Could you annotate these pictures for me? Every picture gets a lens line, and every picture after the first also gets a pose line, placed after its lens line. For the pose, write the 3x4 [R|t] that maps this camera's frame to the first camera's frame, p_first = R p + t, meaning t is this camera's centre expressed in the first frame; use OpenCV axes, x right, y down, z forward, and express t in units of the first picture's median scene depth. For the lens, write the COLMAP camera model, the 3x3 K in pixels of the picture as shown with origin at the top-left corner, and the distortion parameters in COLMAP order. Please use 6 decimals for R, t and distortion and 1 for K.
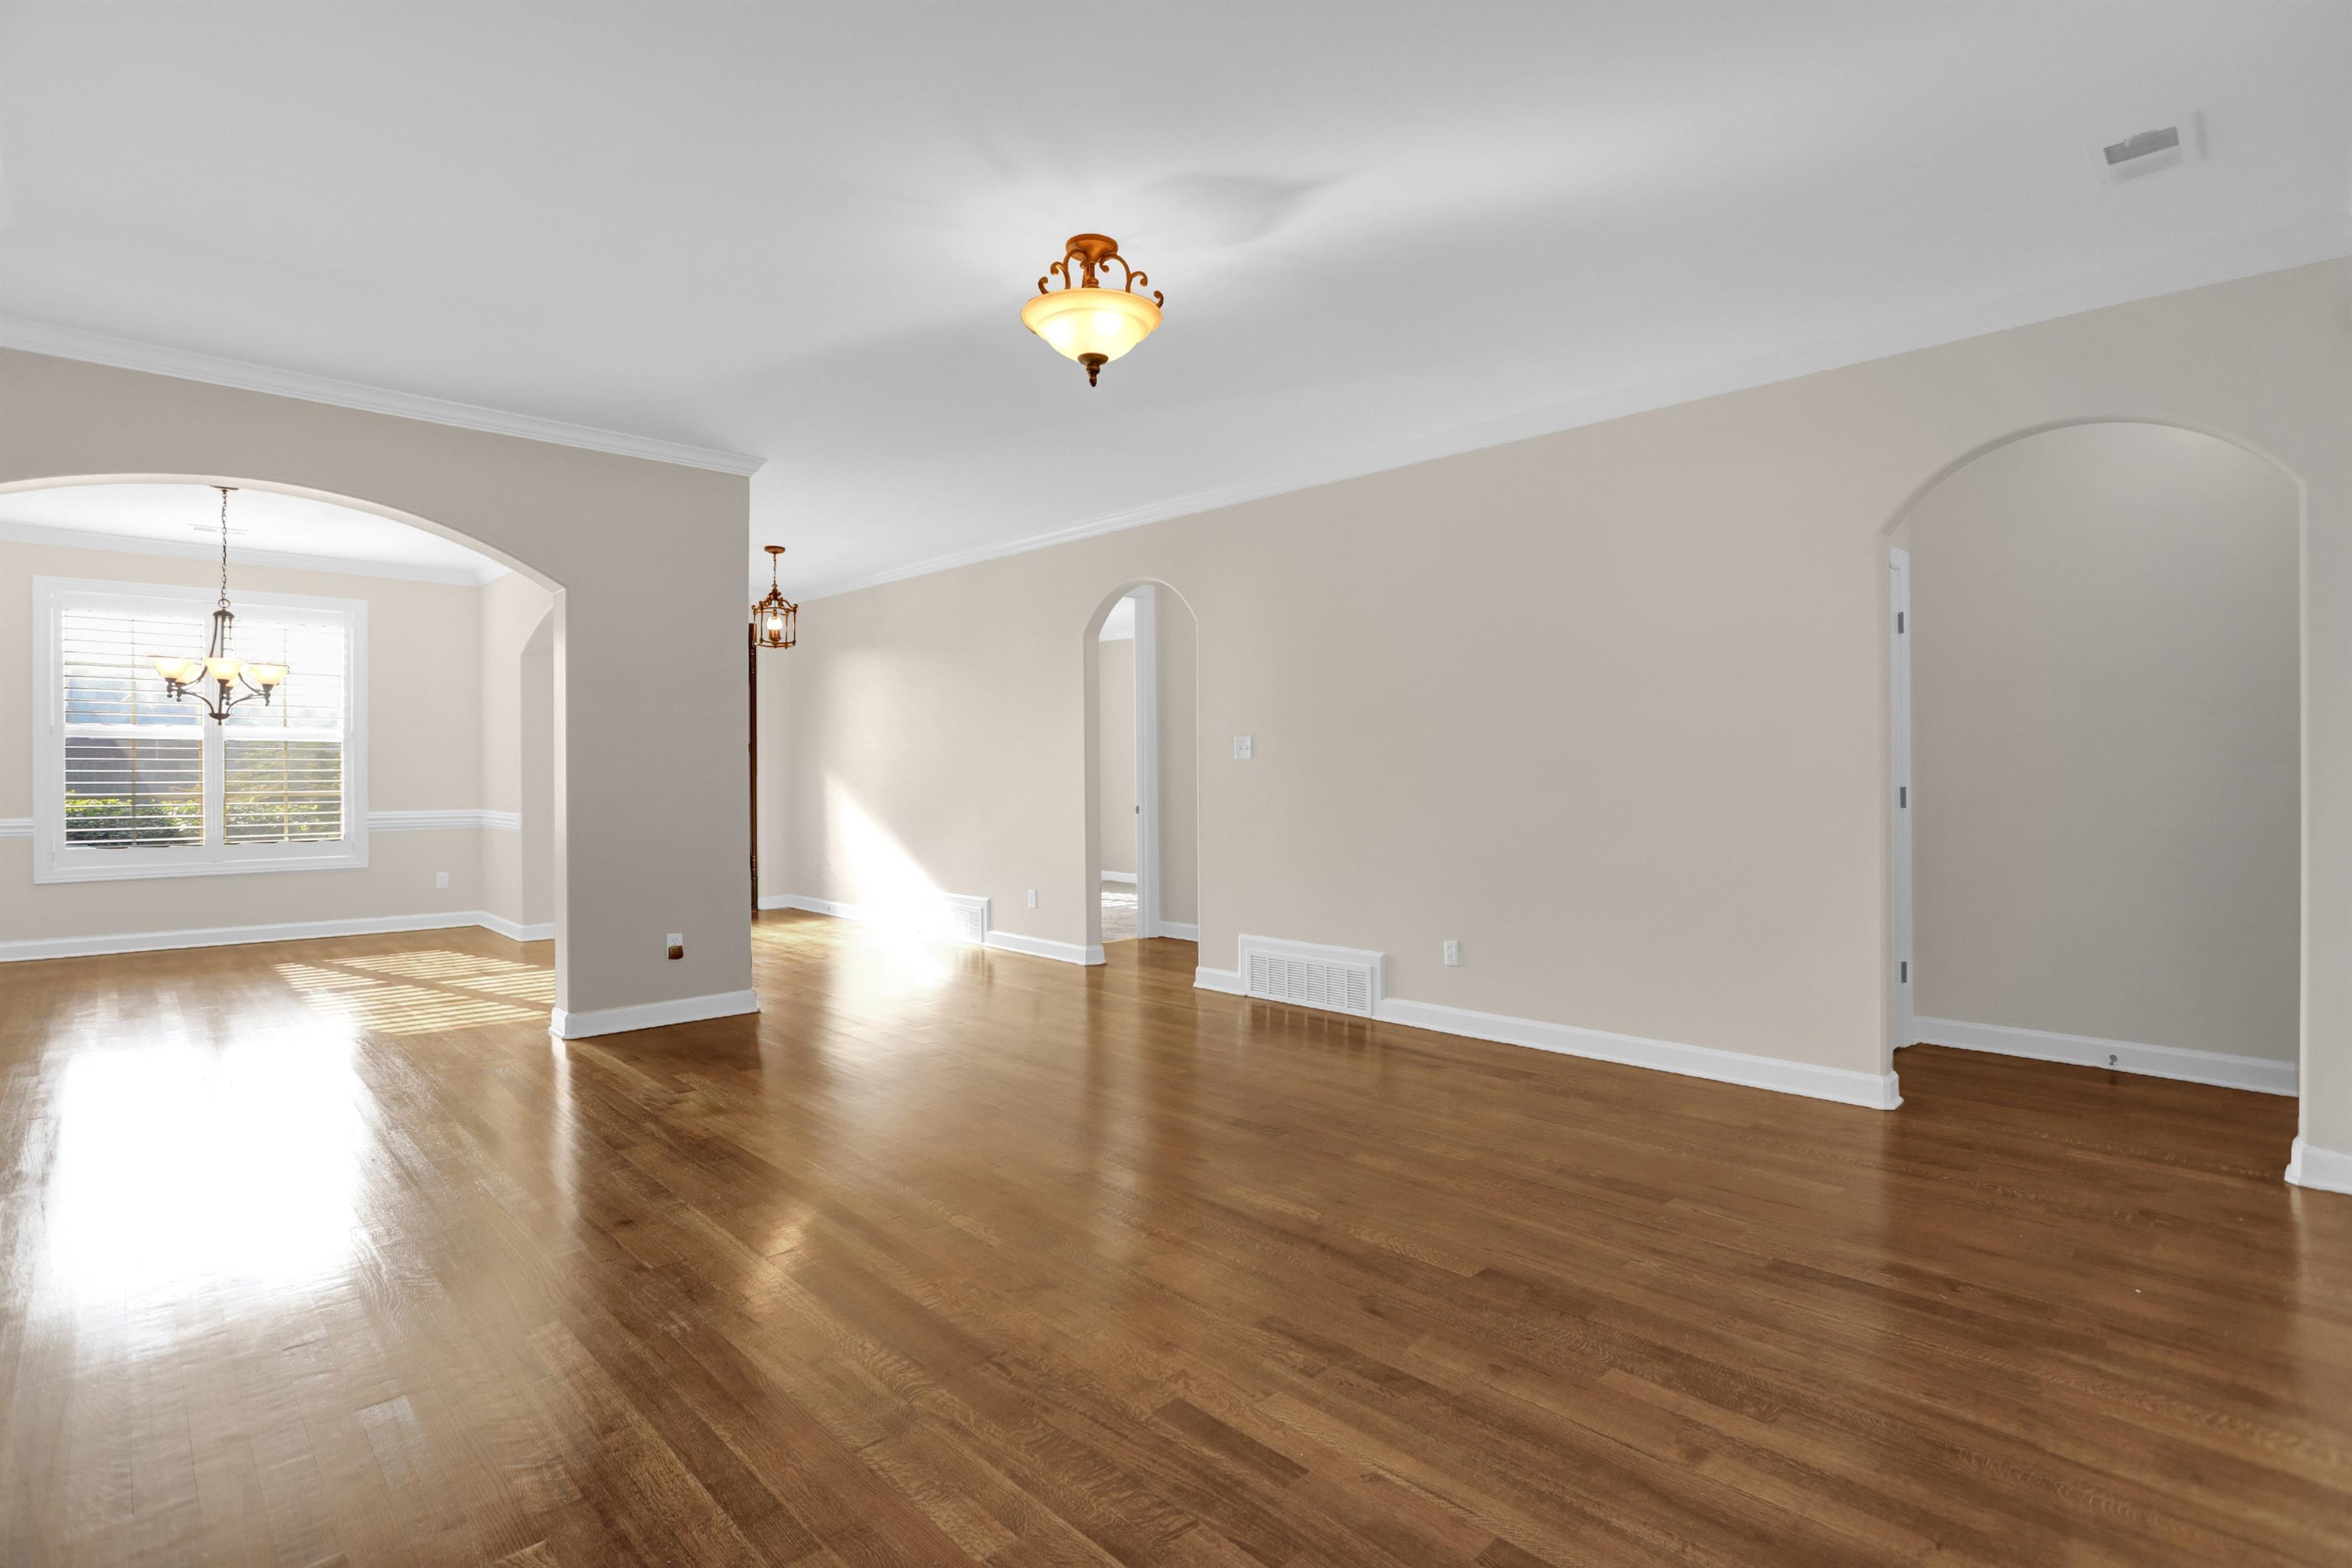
lens RADIAL K [[1125.3, 0, 1176.0], [0, 1125.3, 784.0], [0, 0, 1]] dist [-0.059593, 0.019254]
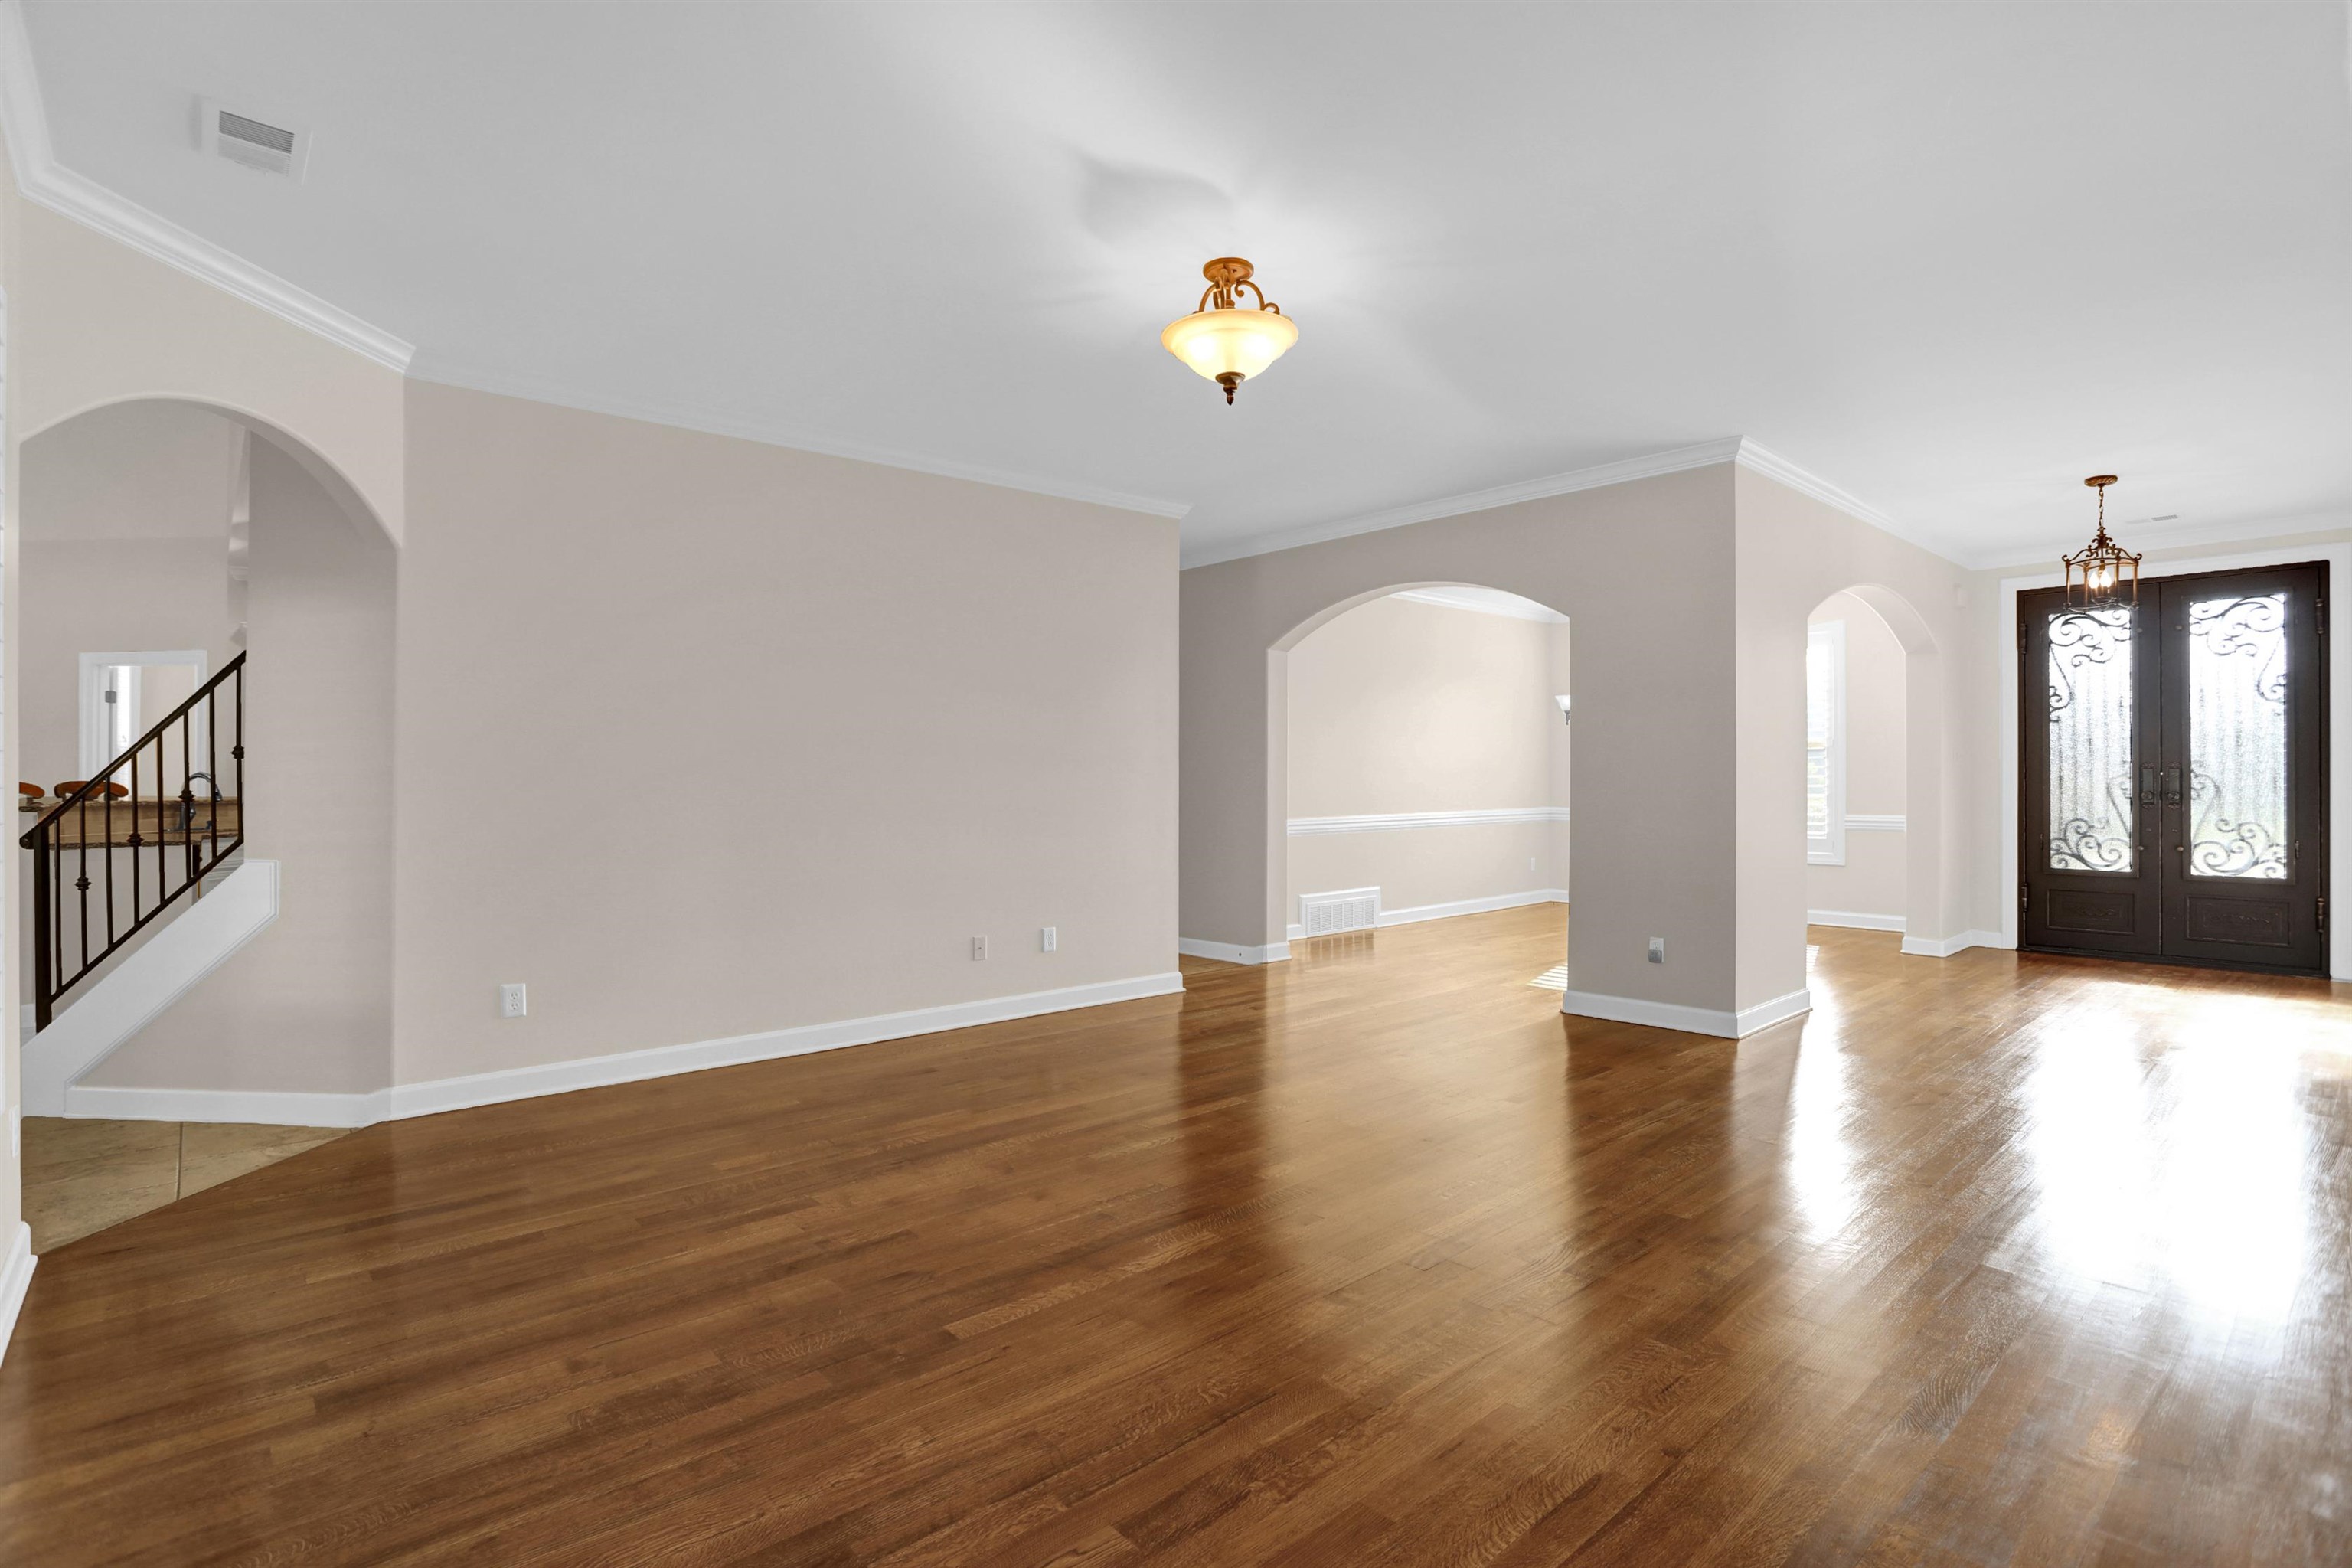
lens RADIAL K [[1125.3, 0, 1176.0], [0, 1125.3, 784.0], [0, 0, 1]] dist [-0.059593, 0.019254]
pose [[-0.032792, 0.002919, -0.999458, 1.345627], [-0.006572, 0.999973, 0.003136, -0.014586], [0.999441, 0.006672, -0.032772, 1.389487]]
